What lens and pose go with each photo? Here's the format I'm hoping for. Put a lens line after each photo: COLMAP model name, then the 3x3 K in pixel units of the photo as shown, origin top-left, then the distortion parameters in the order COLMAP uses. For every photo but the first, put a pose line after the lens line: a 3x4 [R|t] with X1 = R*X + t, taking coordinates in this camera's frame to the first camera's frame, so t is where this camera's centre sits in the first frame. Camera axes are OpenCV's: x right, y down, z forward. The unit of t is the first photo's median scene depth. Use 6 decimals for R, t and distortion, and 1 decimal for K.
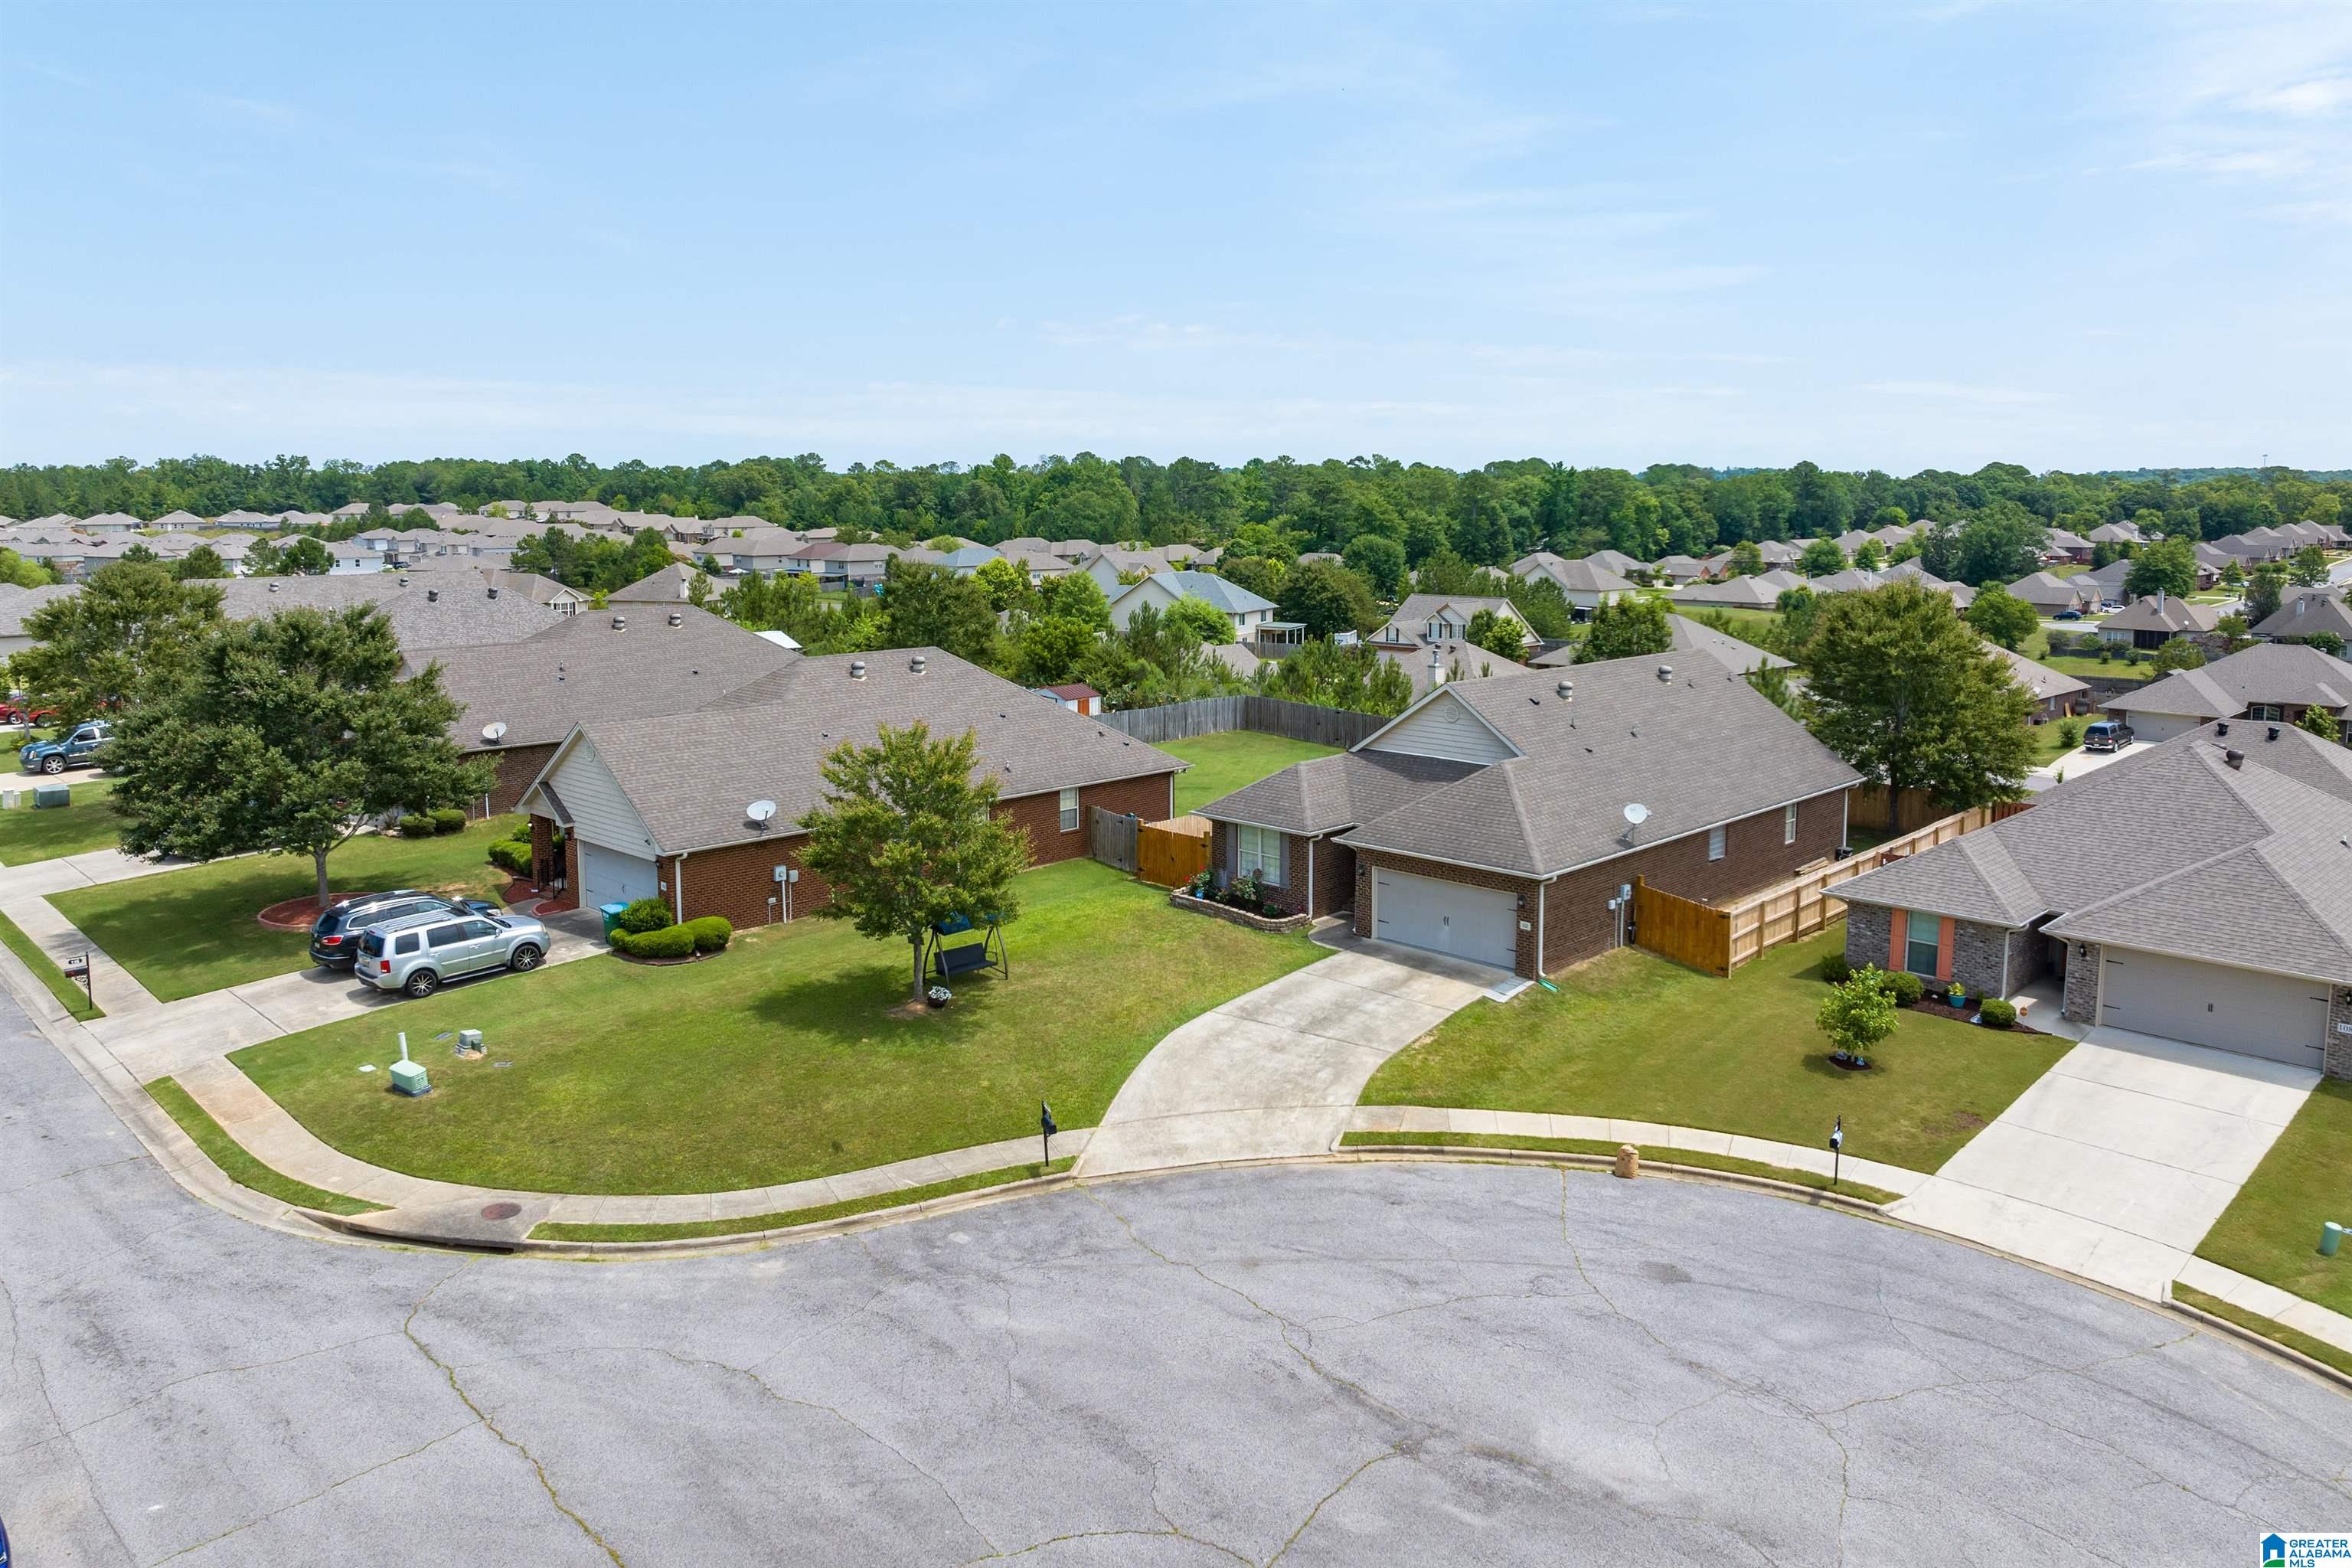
lens RADIAL K [[1661.5, 0, 1186.6], [0, 1661.5, 672.6], [0, 0, 1]] dist [-0.033471, -0.009852]
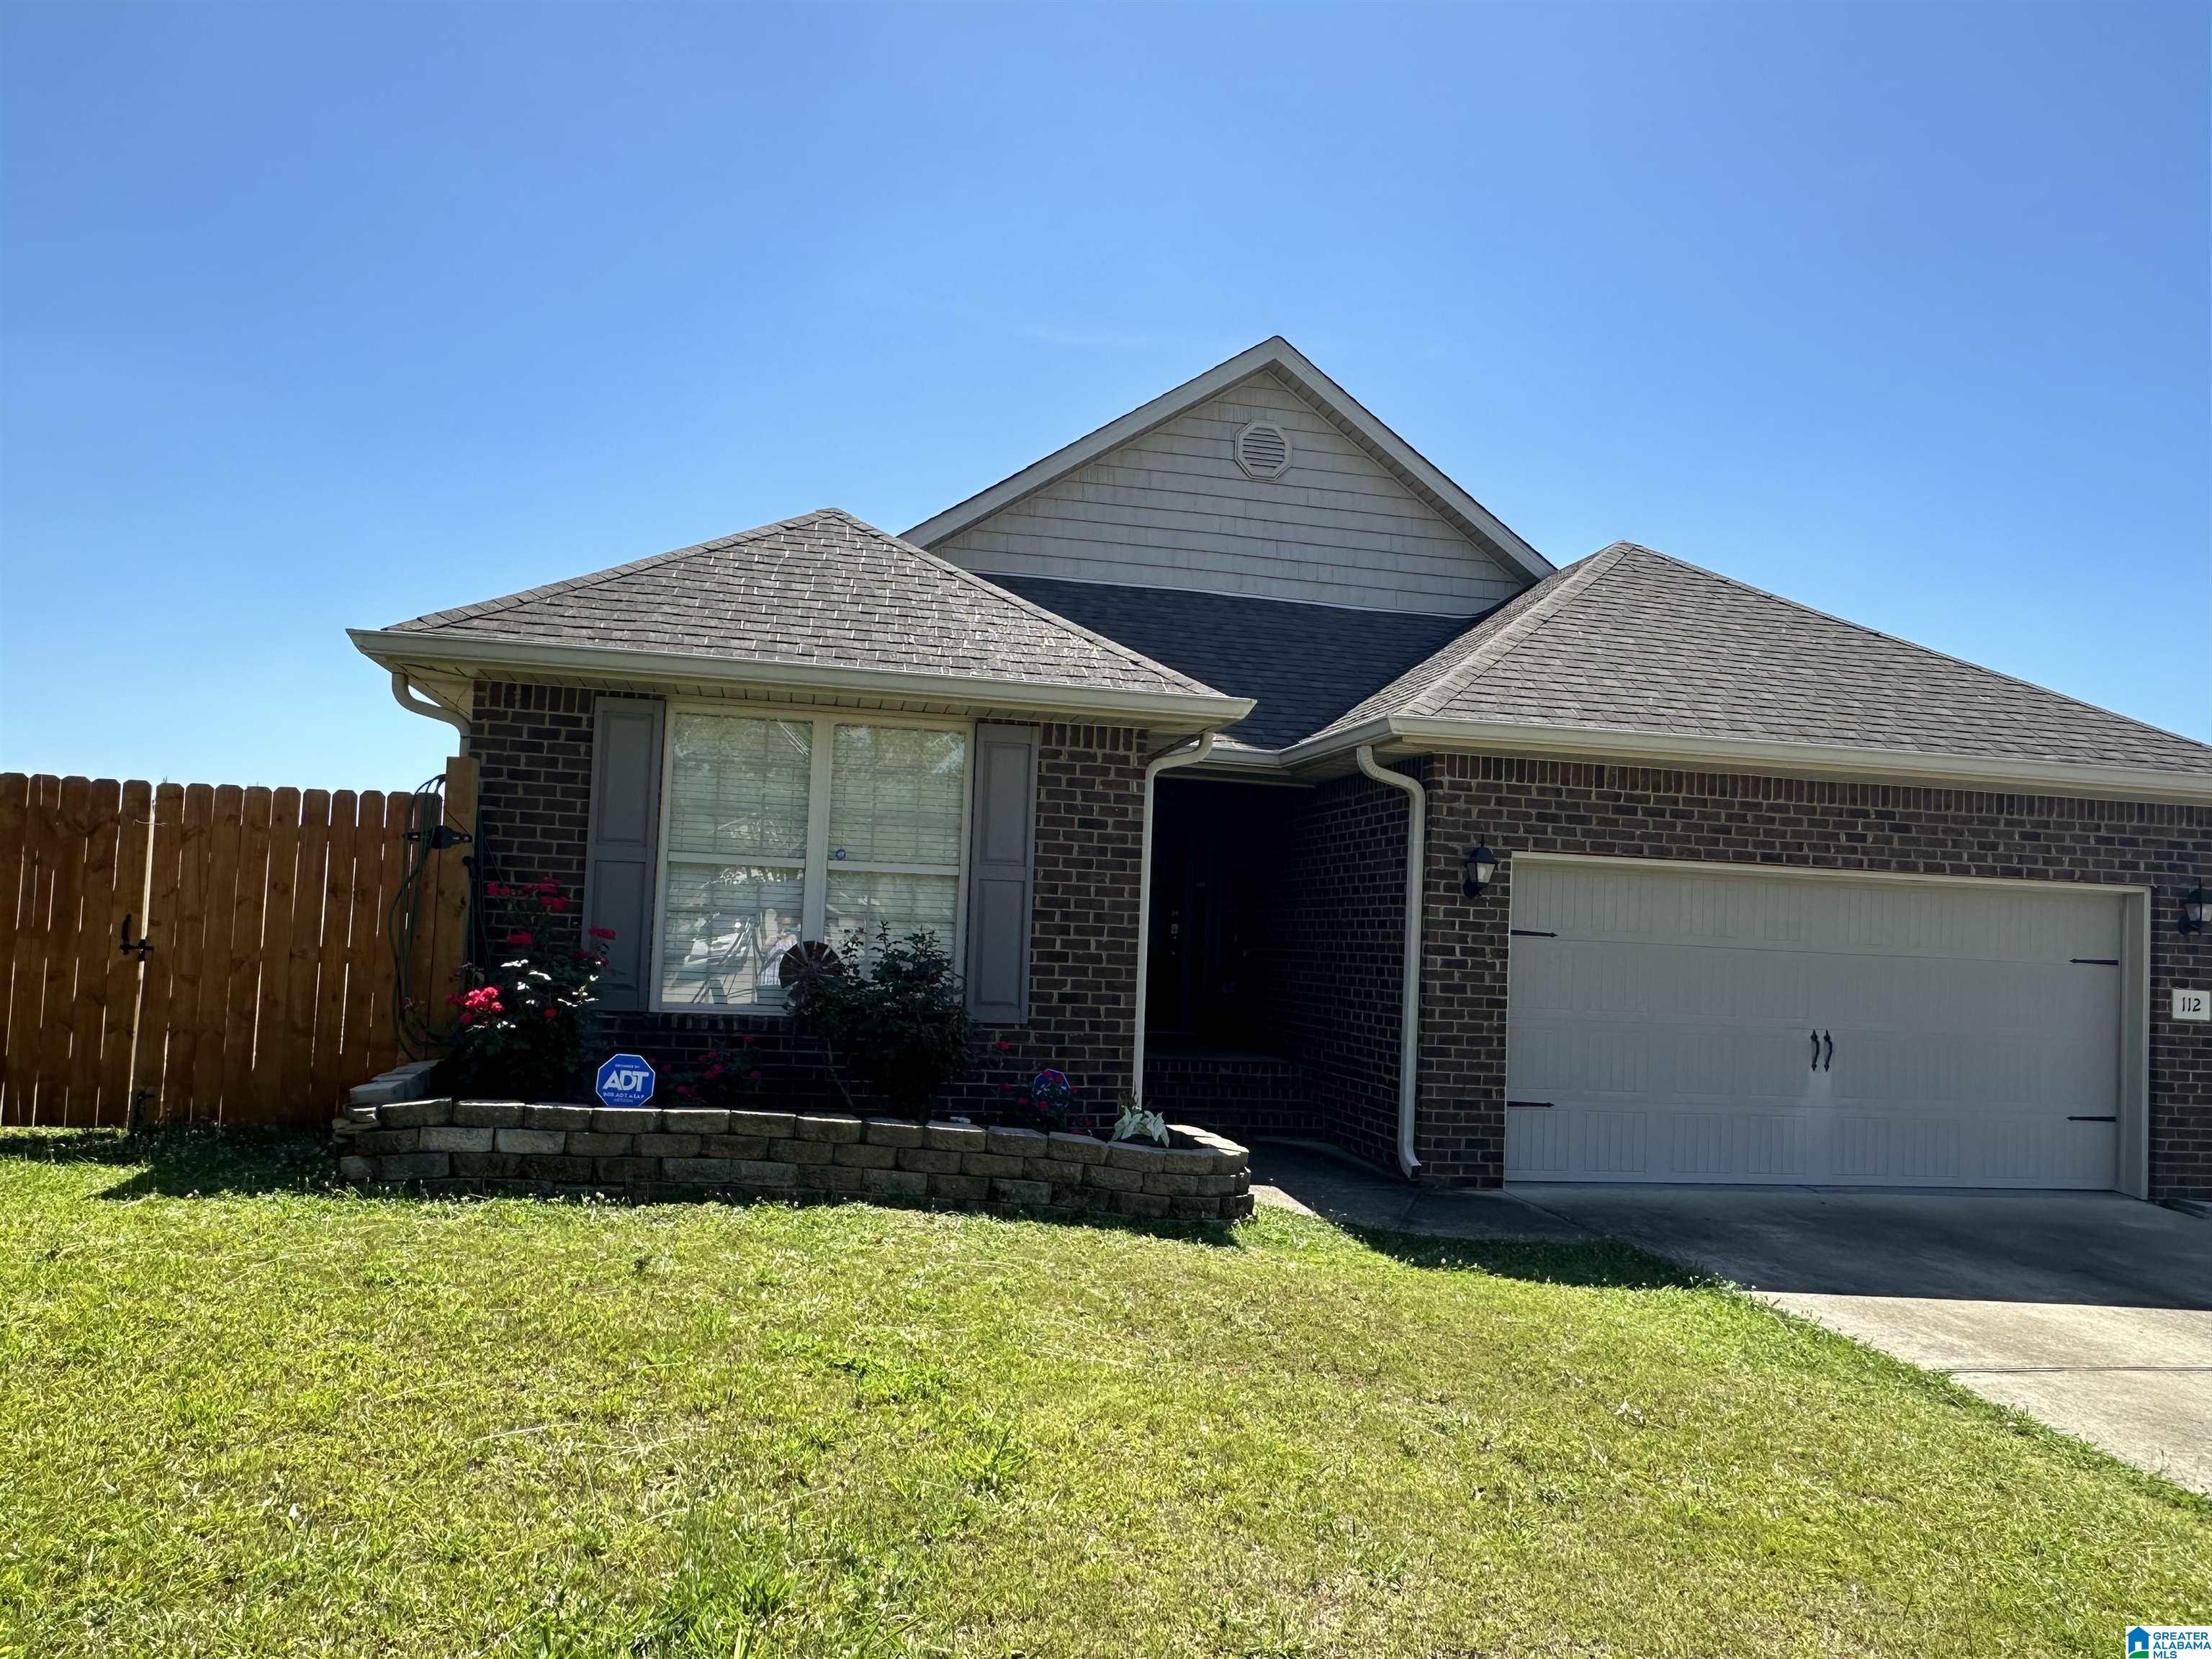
lens RADIAL K [[1533.4, 0, 1106.0], [0, 1533.4, 829.5], [0, 0, 1]] dist [-0.003581, -0.002513]
pose [[0.556250, 0.087854, 0.826358, -0.112835], [0.045684, 0.989659, -0.135967, 0.176419], [-0.829758, 0.113383, 0.546485, 1.180792]]
